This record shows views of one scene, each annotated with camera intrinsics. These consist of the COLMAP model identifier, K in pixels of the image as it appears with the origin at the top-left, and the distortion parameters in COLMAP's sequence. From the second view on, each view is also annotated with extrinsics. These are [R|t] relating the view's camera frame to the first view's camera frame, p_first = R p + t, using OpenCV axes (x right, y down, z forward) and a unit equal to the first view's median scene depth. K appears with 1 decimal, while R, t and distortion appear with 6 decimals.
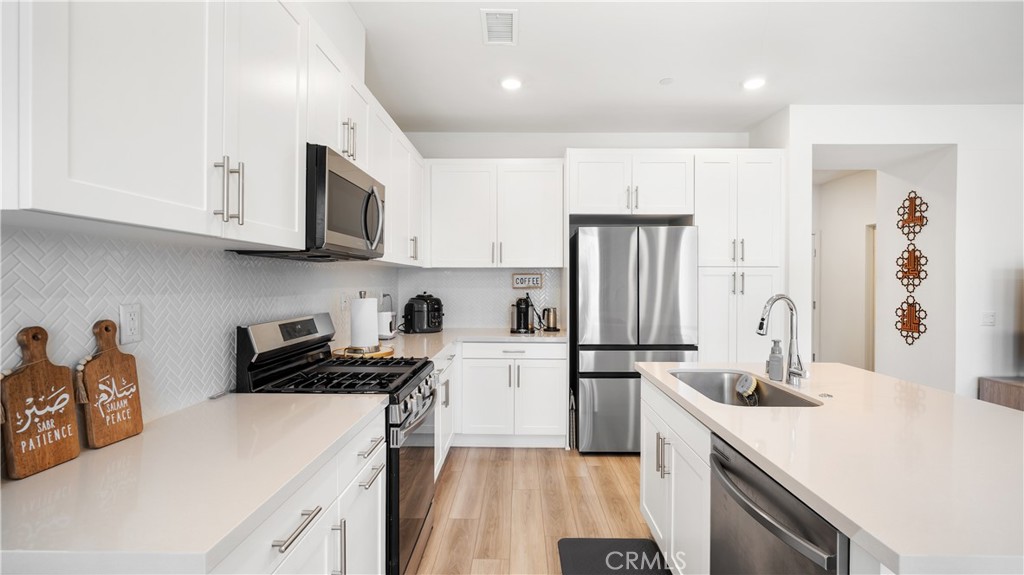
lens RADIAL K [[451.7, 0, 505.8], [0, 451.7, 282.6], [0, 0, 1]] dist [-0.009785, 0.003410]
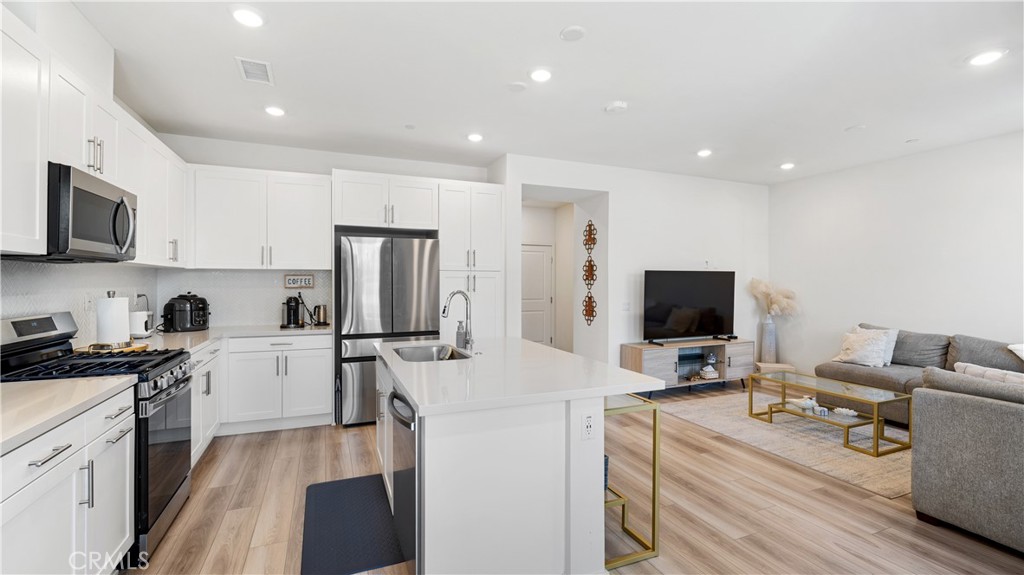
lens RADIAL K [[451.7, 0, 513.7], [0, 451.7, 282.7], [0, 0, 1]] dist [-0.009785, 0.003410]
pose [[0.912689, -0.000423, 0.408655, 0.090982], [0.000953, 0.999999, -0.001094, 0.001476], [-0.408654, 0.001388, 0.912688, -0.277007]]
